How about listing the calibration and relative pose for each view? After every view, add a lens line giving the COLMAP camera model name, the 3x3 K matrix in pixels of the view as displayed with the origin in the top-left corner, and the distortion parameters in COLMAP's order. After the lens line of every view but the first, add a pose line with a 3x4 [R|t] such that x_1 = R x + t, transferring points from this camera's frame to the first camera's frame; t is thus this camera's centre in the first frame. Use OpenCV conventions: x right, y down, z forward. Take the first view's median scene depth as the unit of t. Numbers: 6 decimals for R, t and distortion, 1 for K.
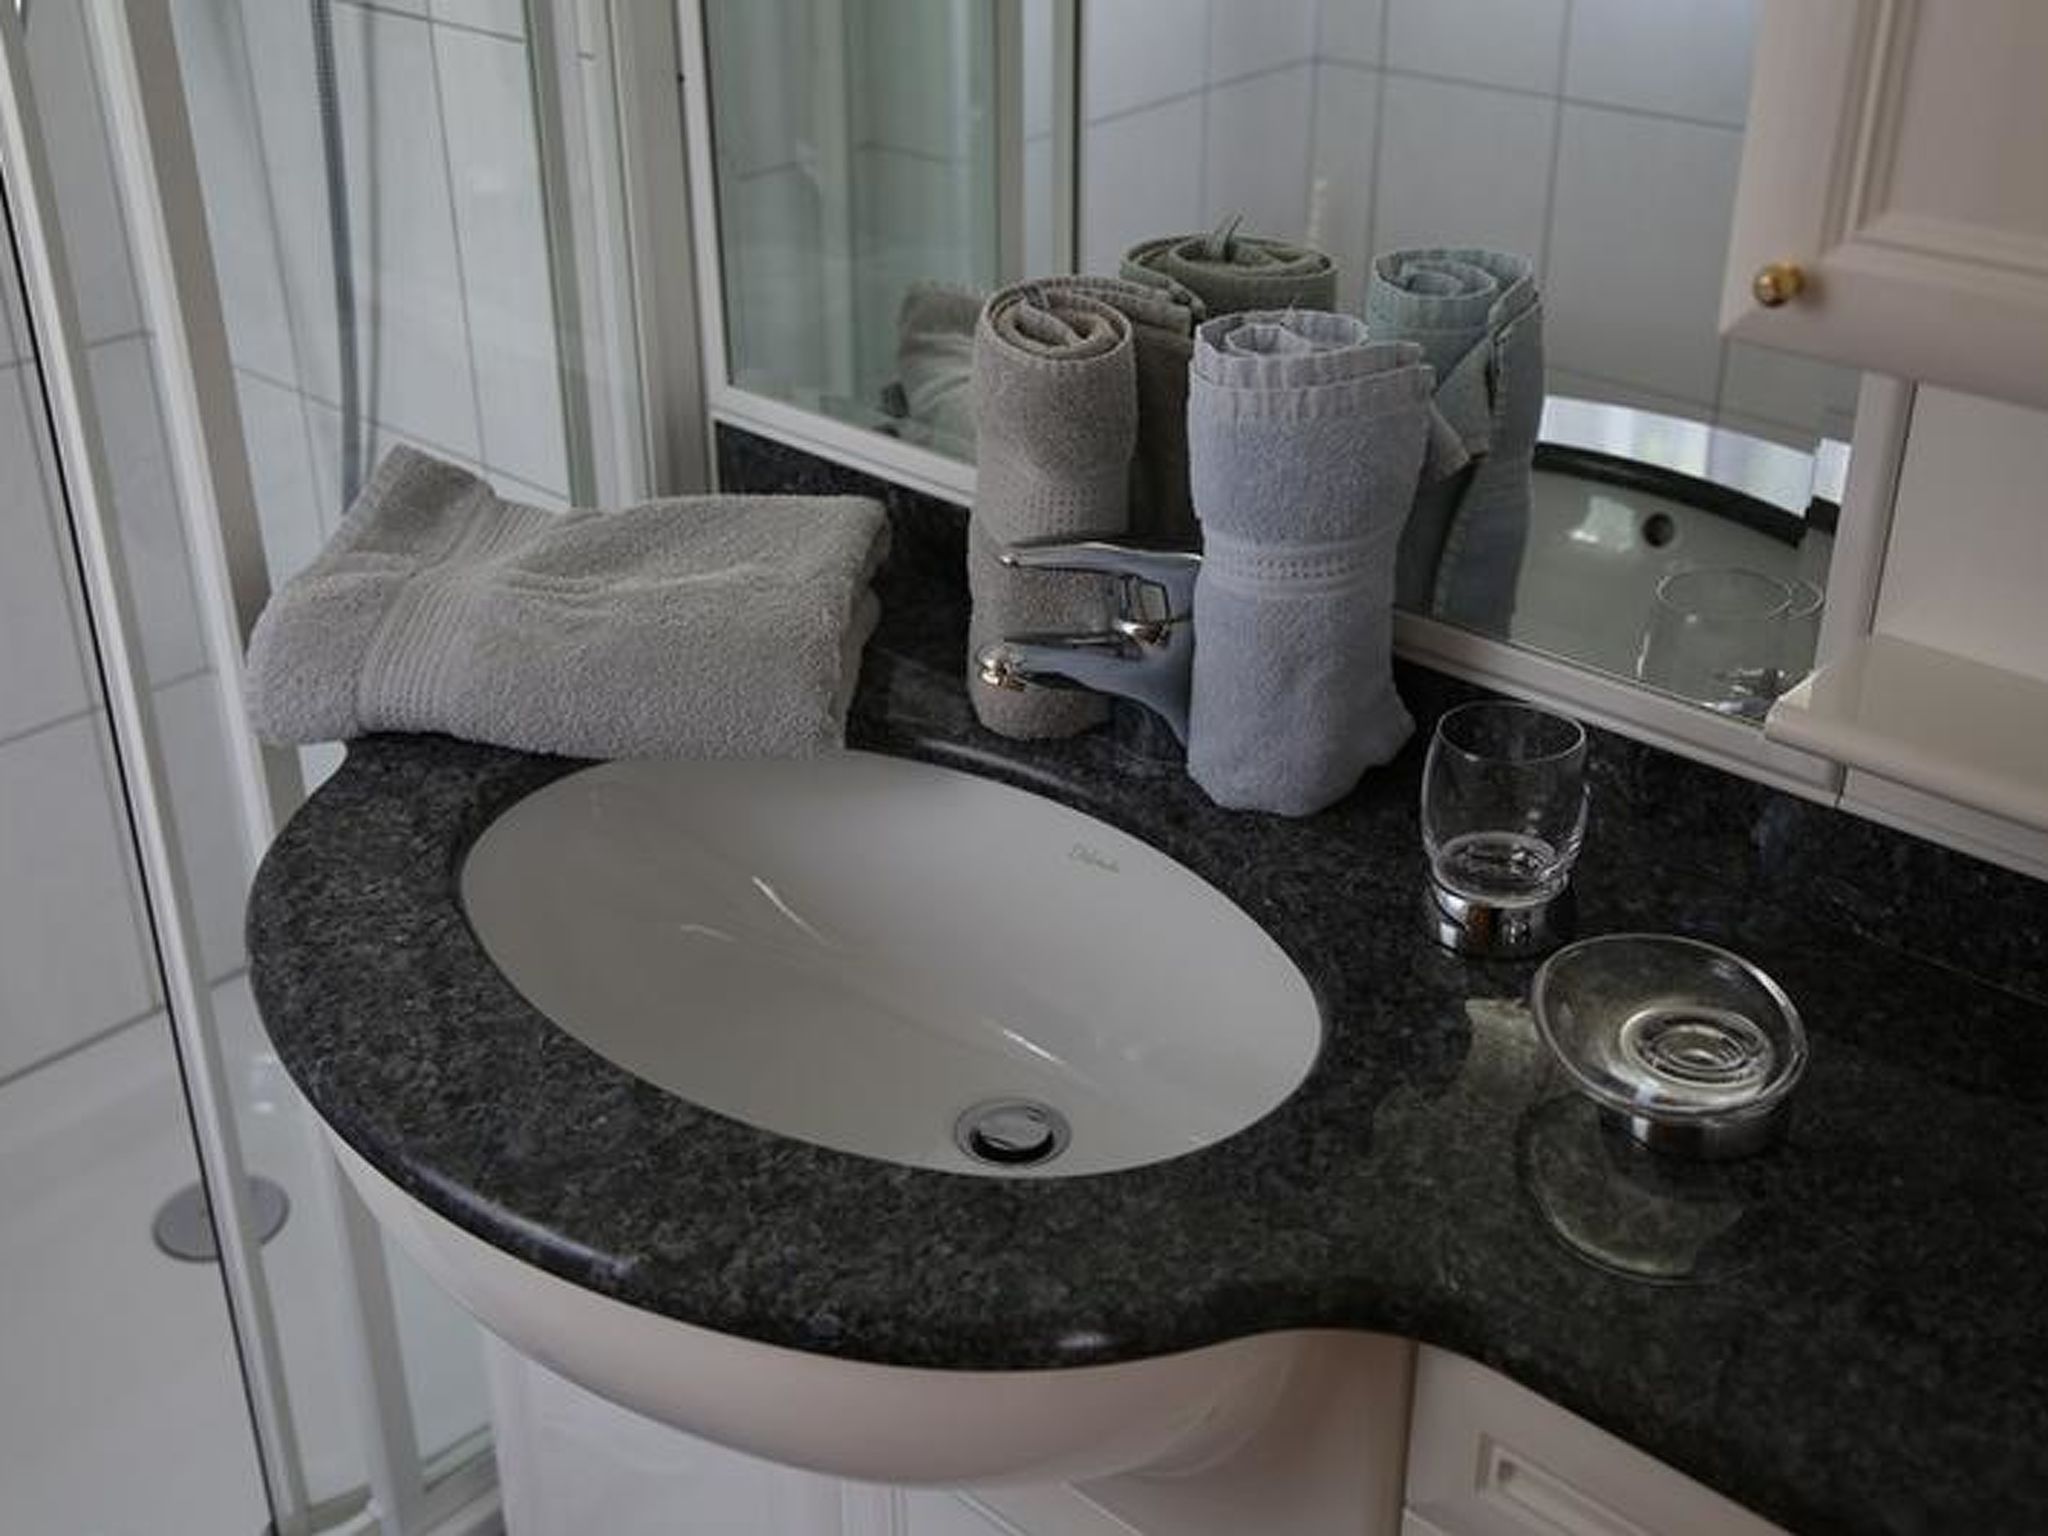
lens RADIAL K [[2391.0, 0, 1024.0], [0, 2391.0, 768.0], [0, 0, 1]] dist [0.011108, 0.035013]
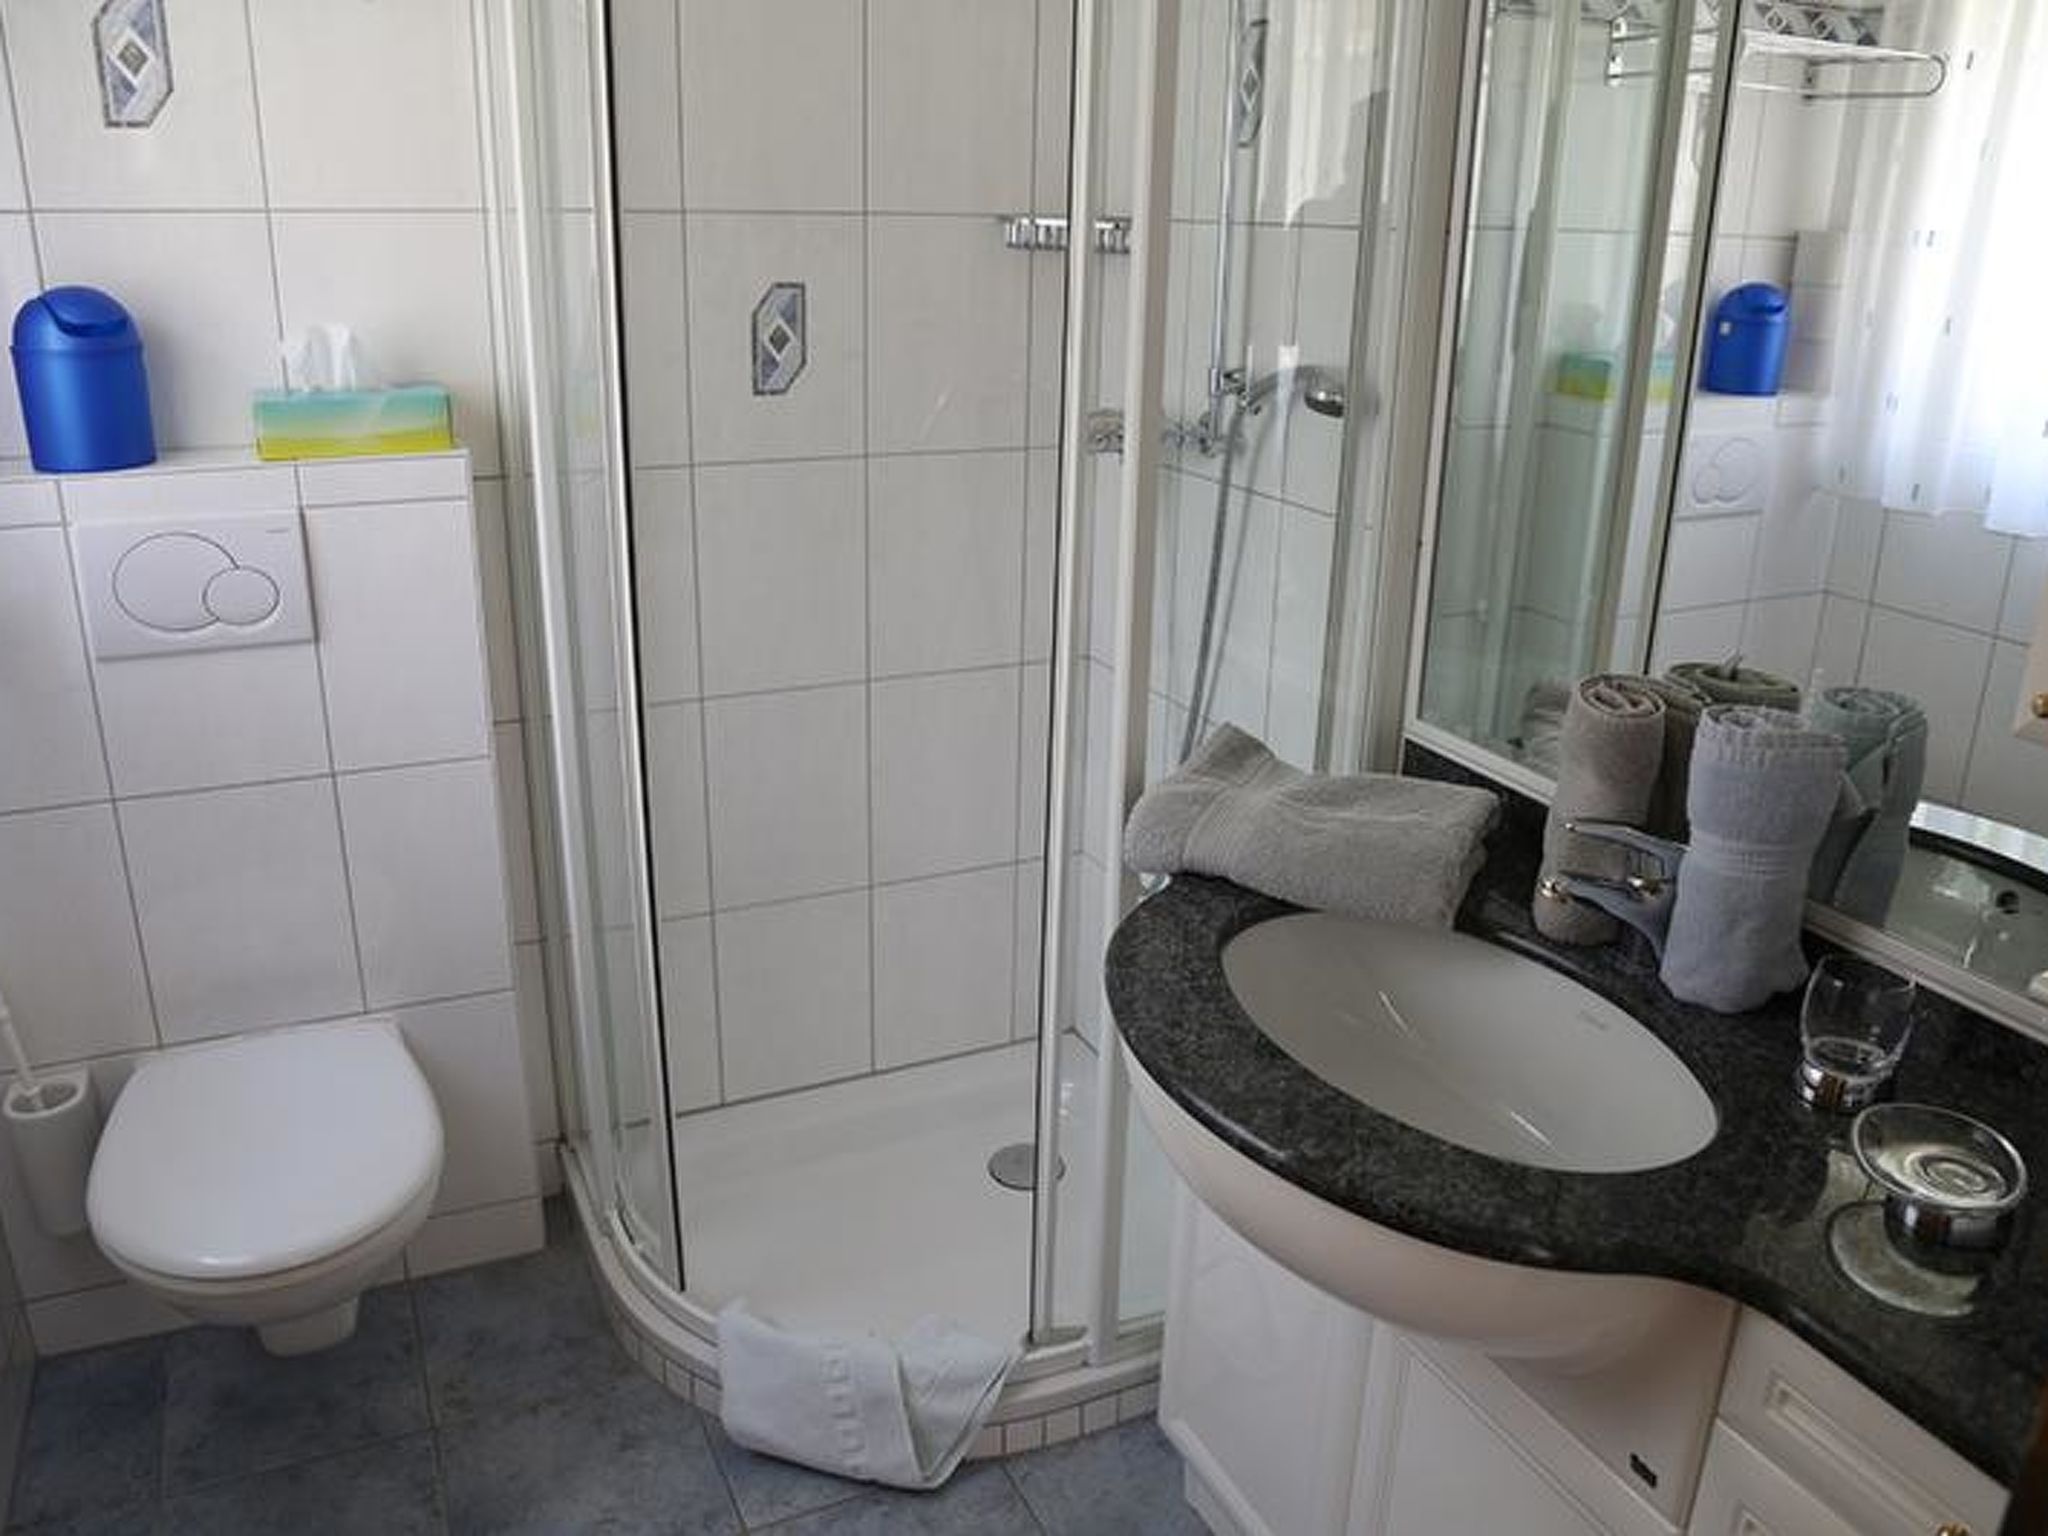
lens RADIAL K [[1572.7, 0, 1024.0], [0, 1572.7, 768.0], [0, 0, 1]] dist [-0.111138, 0.057833]
pose [[0.925206, 0.150227, -0.348461, 0.012764], [-0.200469, 0.973195, -0.112711, 0.071549], [0.322189, 0.174136, 0.930522, -0.153130]]
